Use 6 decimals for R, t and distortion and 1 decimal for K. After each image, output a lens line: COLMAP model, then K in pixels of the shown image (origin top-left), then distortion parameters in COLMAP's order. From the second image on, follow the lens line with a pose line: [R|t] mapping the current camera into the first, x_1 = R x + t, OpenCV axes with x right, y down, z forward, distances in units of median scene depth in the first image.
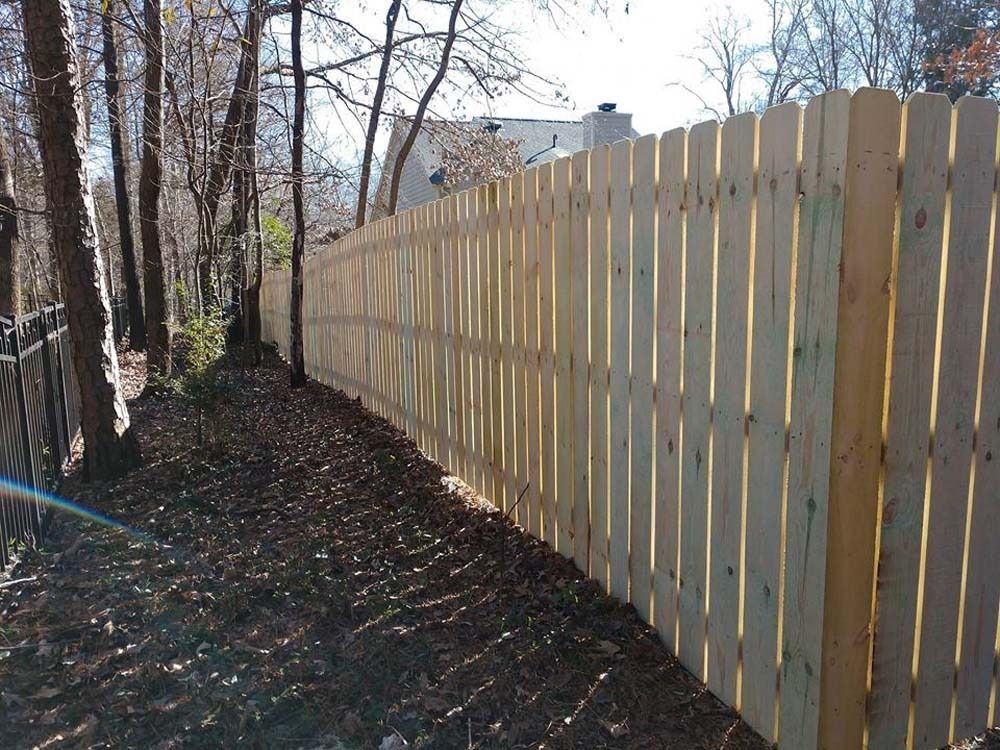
lens RADIAL K [[729.5, 0, 500.0], [0, 729.5, 375.0], [0, 0, 1]] dist [0.028439, -0.044233]
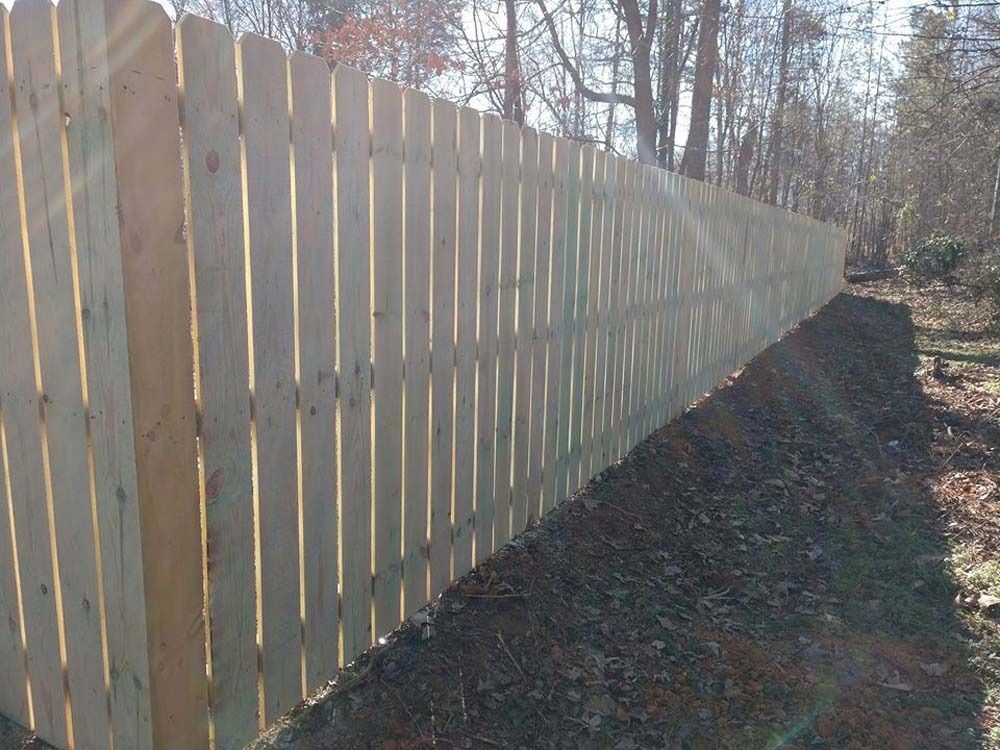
lens RADIAL K [[729.5, 0, 500.0], [0, 729.5, 375.0], [0, 0, 1]] dist [0.028439, -0.044233]
pose [[0.738471, -0.089493, 0.668320, 0.196790], [0.055320, 0.995853, 0.072225, 0.003027], [-0.672012, -0.016364, 0.740359, 0.084092]]
